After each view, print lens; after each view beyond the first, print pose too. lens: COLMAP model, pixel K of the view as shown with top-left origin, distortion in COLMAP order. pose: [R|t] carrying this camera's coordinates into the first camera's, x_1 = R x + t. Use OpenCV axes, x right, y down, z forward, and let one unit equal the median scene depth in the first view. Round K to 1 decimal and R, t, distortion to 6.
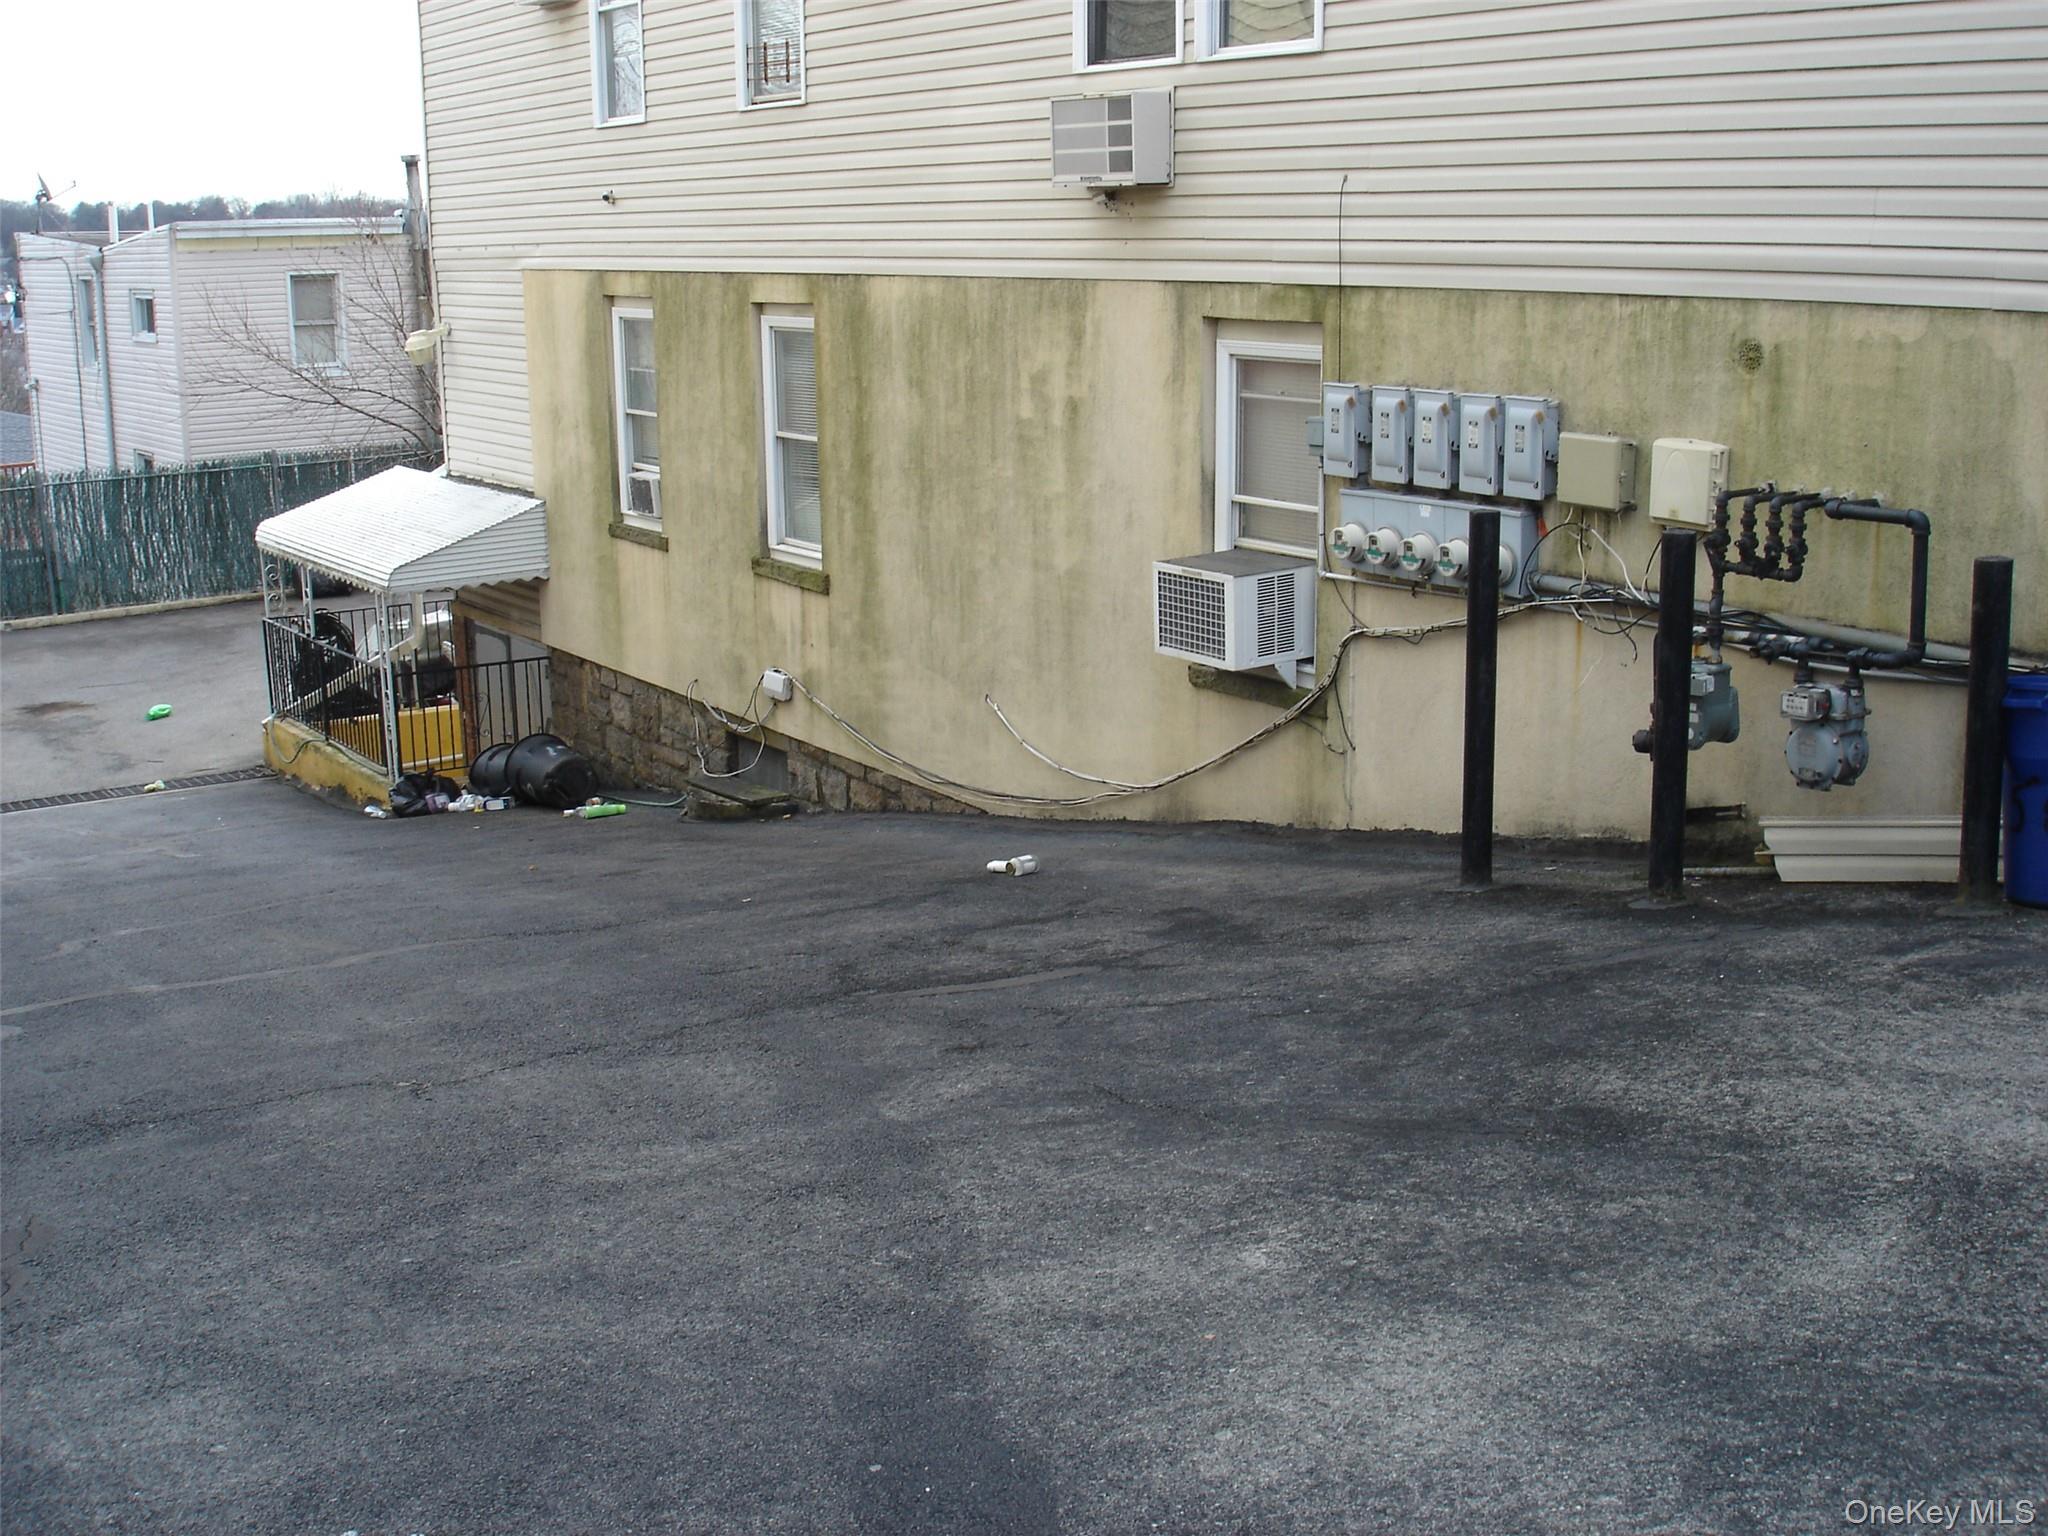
lens RADIAL K [[2279.4, 0, 1042.4], [0, 2279.4, 789.0], [0, 0, 1]] dist [-0.112777, 0.000000]
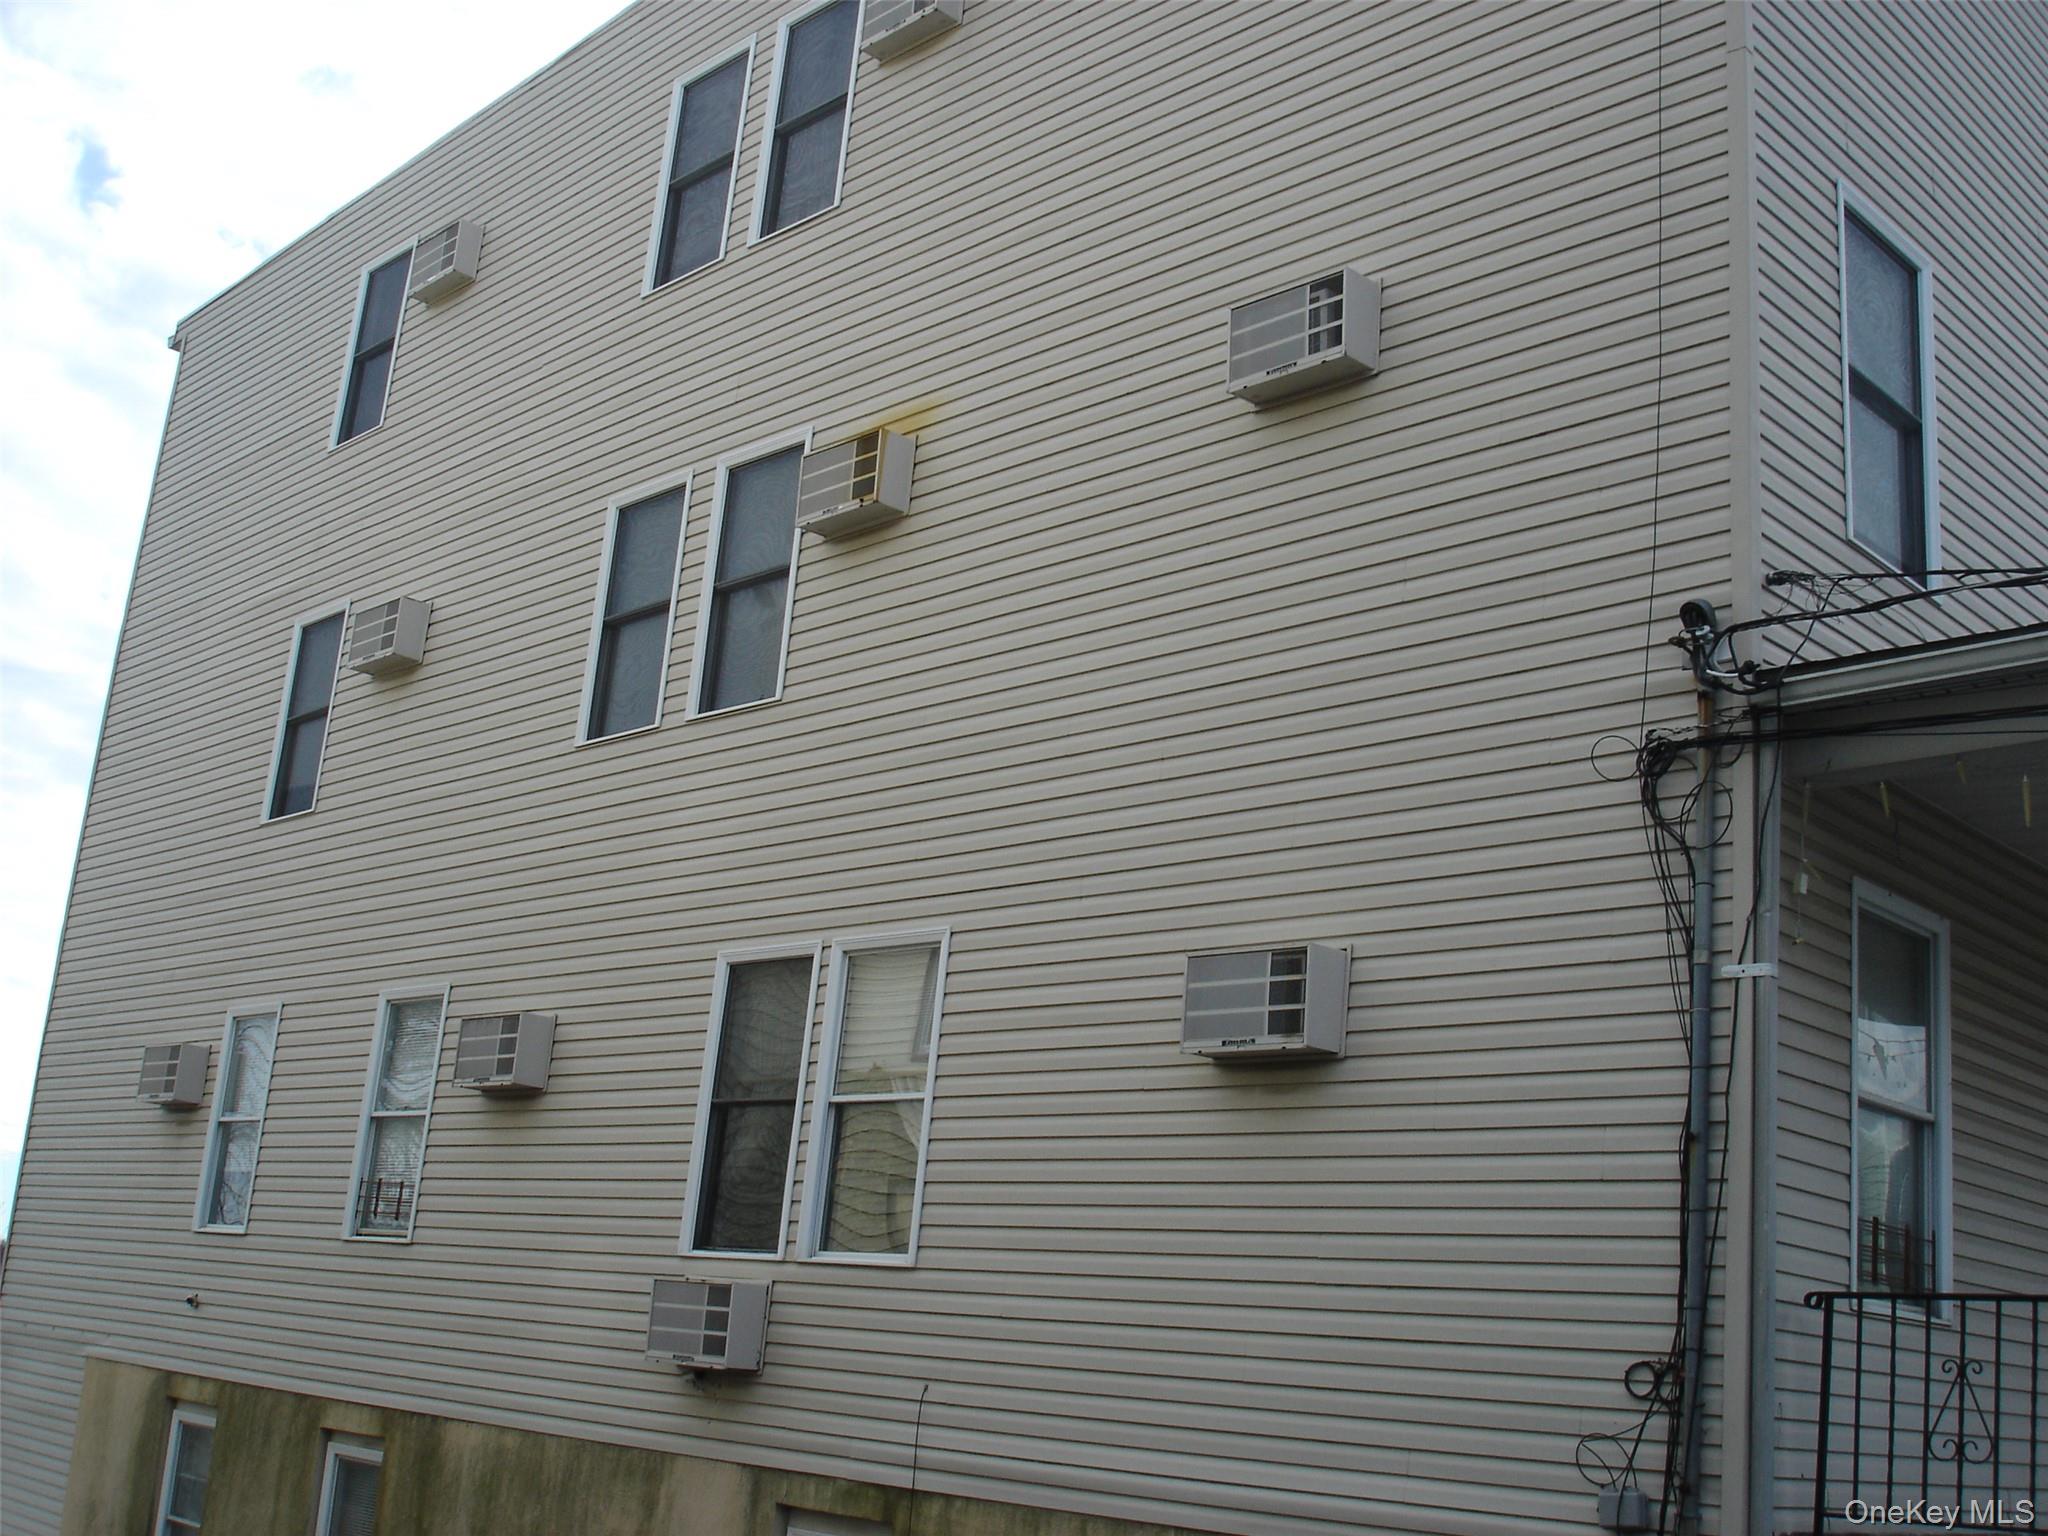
lens RADIAL K [[2279.4, 0, 1026.7], [0, 2279.4, 781.1], [0, 0, 1]] dist [-0.112777, 0.000000]
pose [[0.978091, 0.142124, 0.152116, -0.022176], [-0.052070, 0.874490, -0.482240, -0.009401], [-0.201562, 0.463754, 0.862731, -0.062689]]
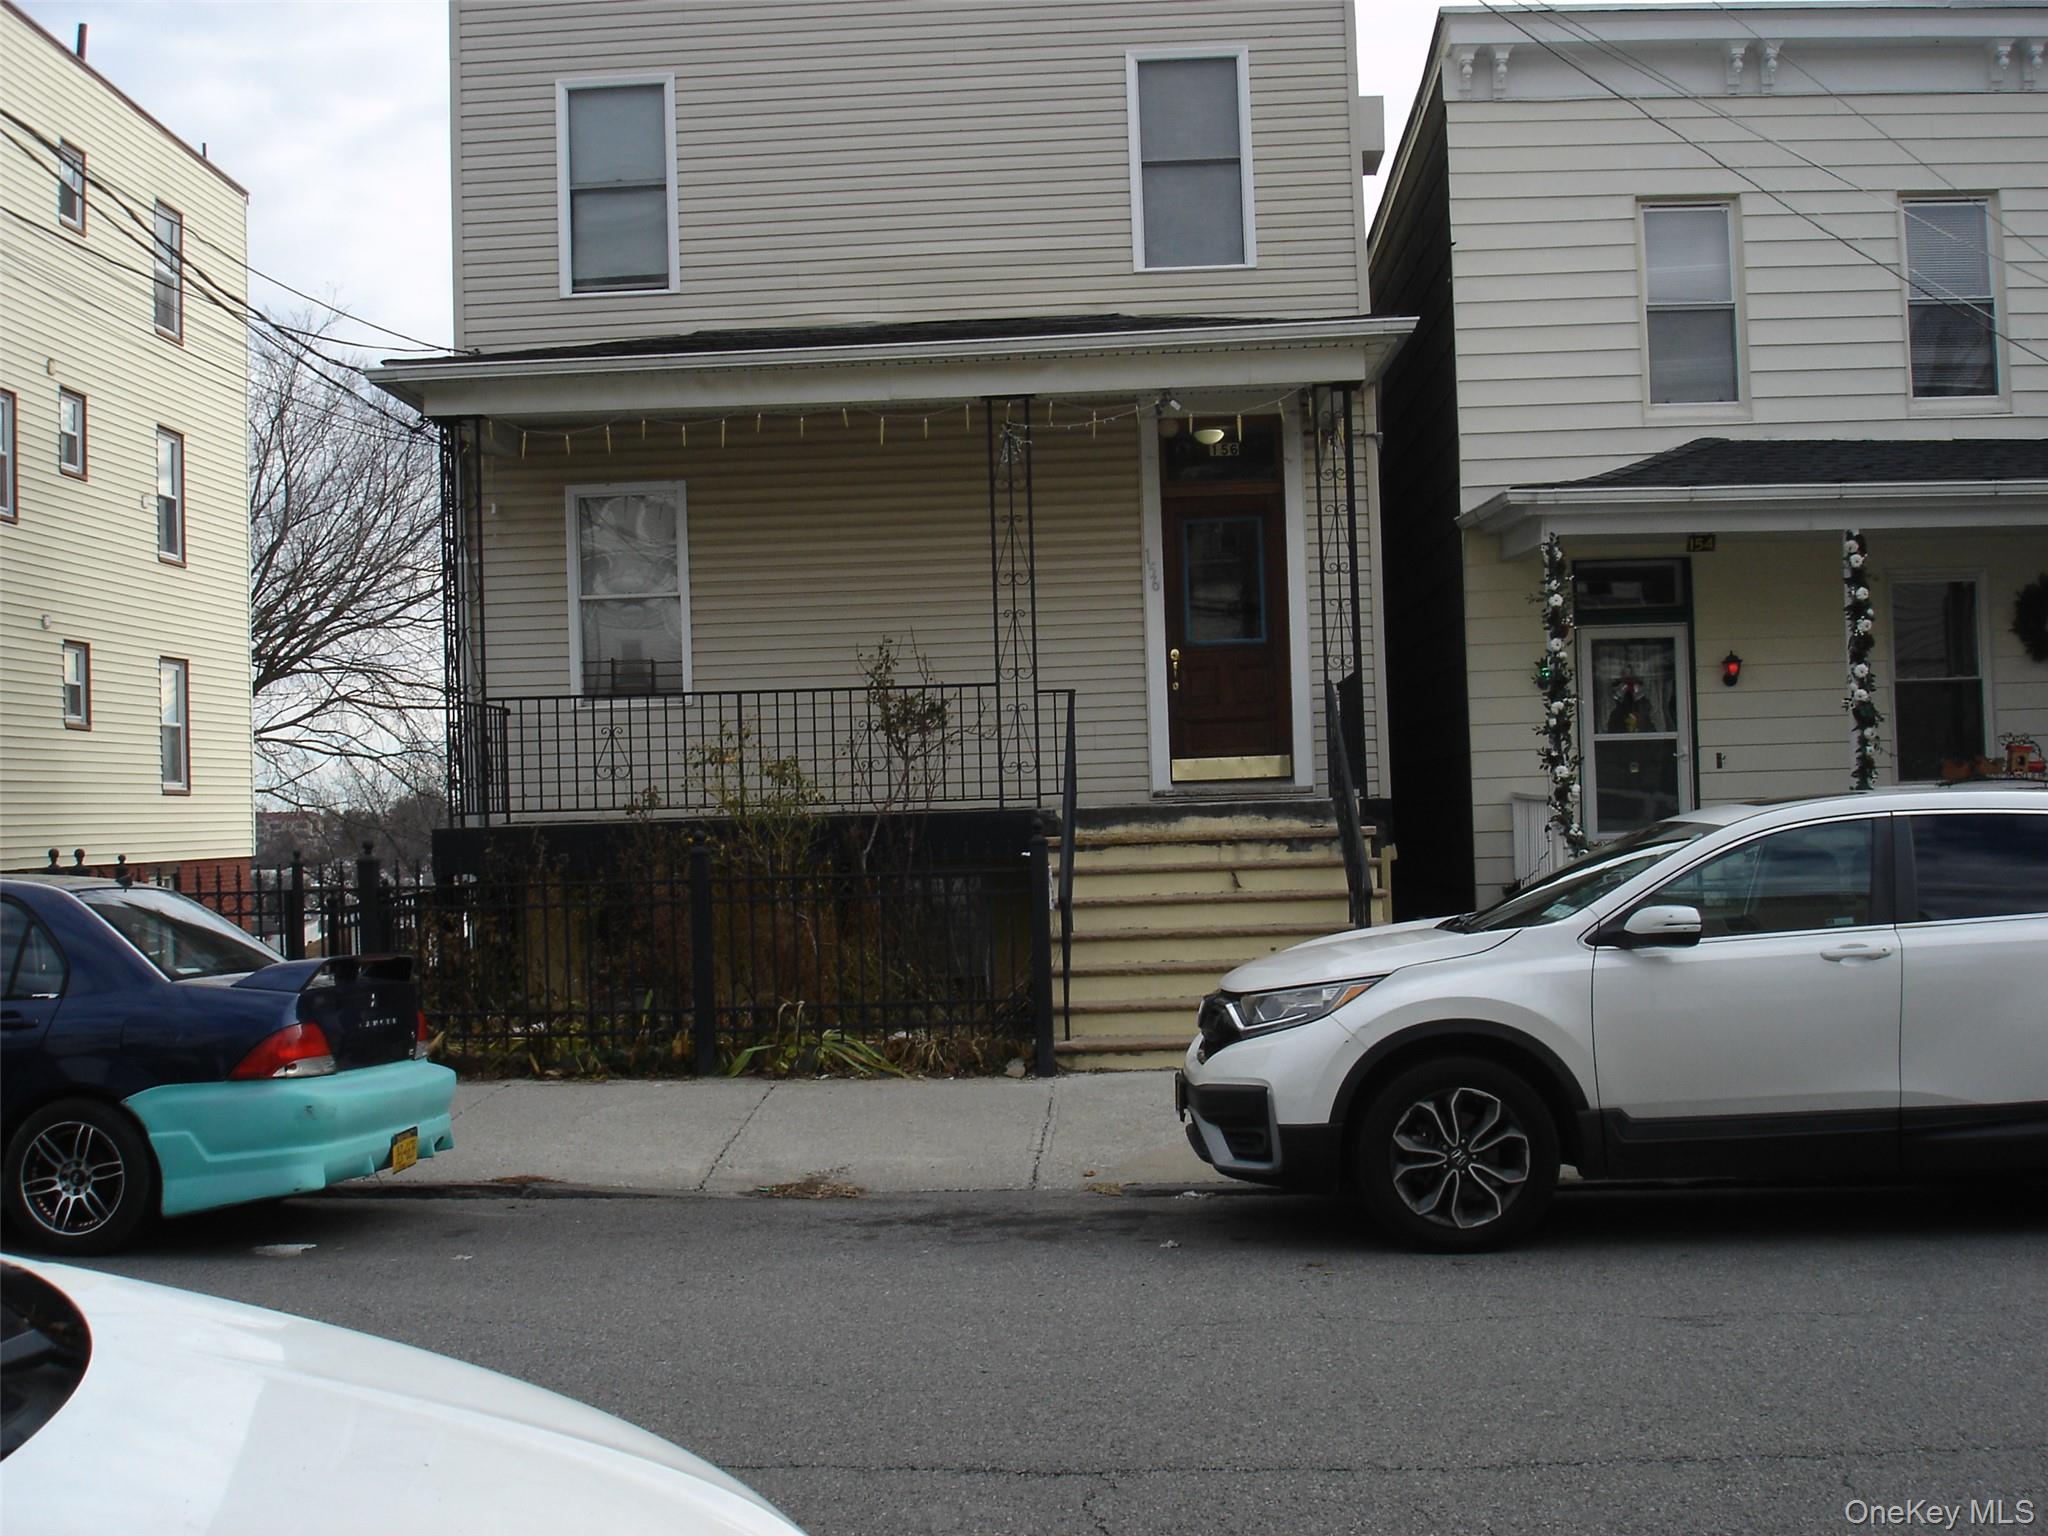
lens RADIAL K [[2279.4, 0, 1020.8], [0, 2279.4, 781.3], [0, 0, 1]] dist [-0.112777, 0.000000]
pose [[0.808760, -0.011144, -0.588033, 1.704761], [-0.121733, 0.974998, -0.185905, 0.077549], [0.575402, 0.221936, 0.787183, -0.462417]]
